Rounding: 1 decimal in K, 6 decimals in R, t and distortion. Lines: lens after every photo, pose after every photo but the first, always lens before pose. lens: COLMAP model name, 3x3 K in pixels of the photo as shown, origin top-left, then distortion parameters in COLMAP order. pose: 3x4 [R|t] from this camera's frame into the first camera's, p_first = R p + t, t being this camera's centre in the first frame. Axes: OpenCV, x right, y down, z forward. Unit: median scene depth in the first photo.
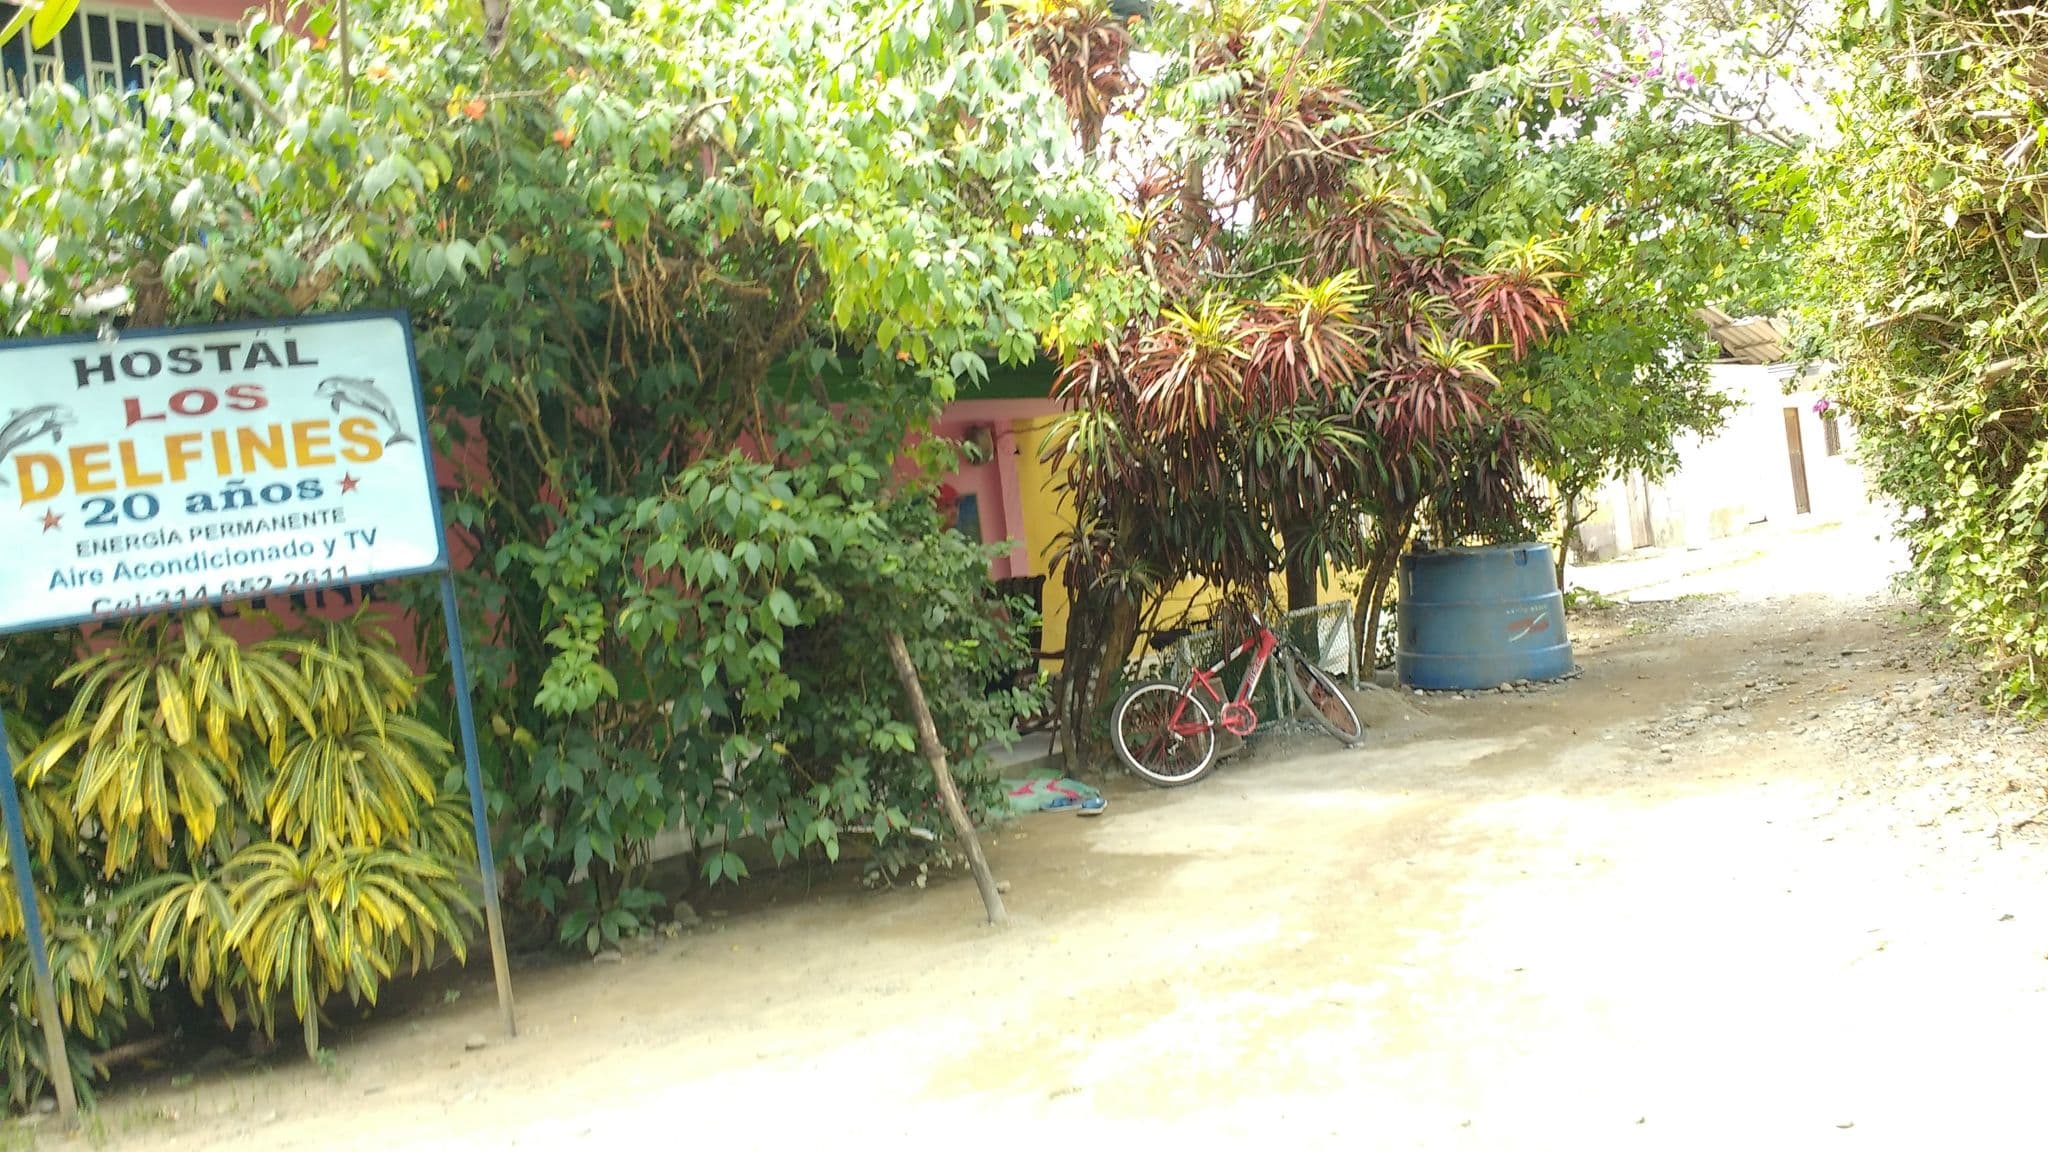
lens RADIAL K [[1271.3, 0, 1024.0], [0, 1271.3, 576.0], [0, 0, 1]] dist [0.054224, -0.101806]
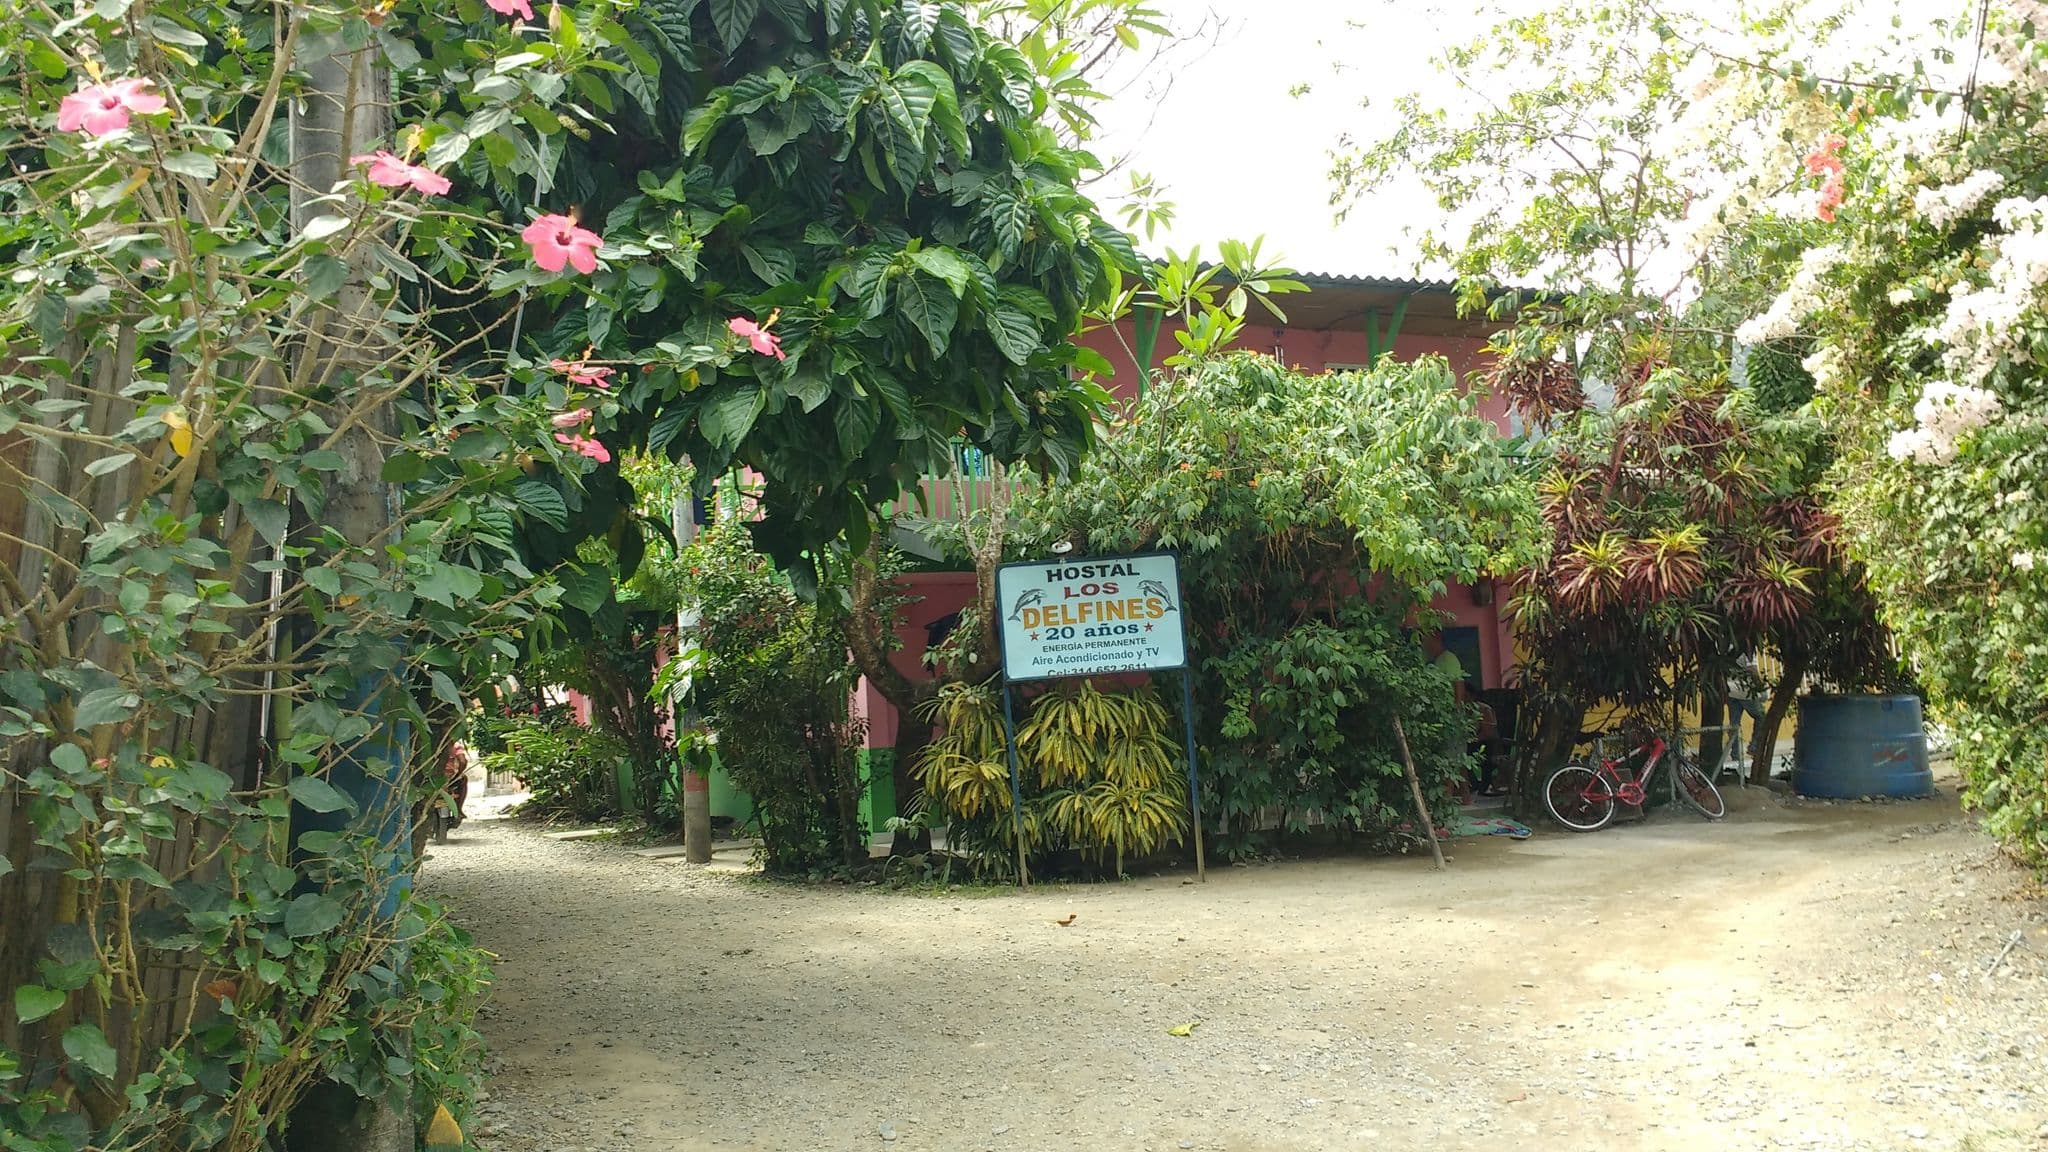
lens RADIAL K [[1271.3, 0, 1024.0], [0, 1271.3, 576.0], [0, 0, 1]] dist [0.054224, -0.101806]
pose [[0.908144, 0.045677, -0.416160, 0.208050], [-0.071936, 0.996271, -0.047628, -0.038828], [0.412432, 0.073190, 0.908043, -1.146757]]
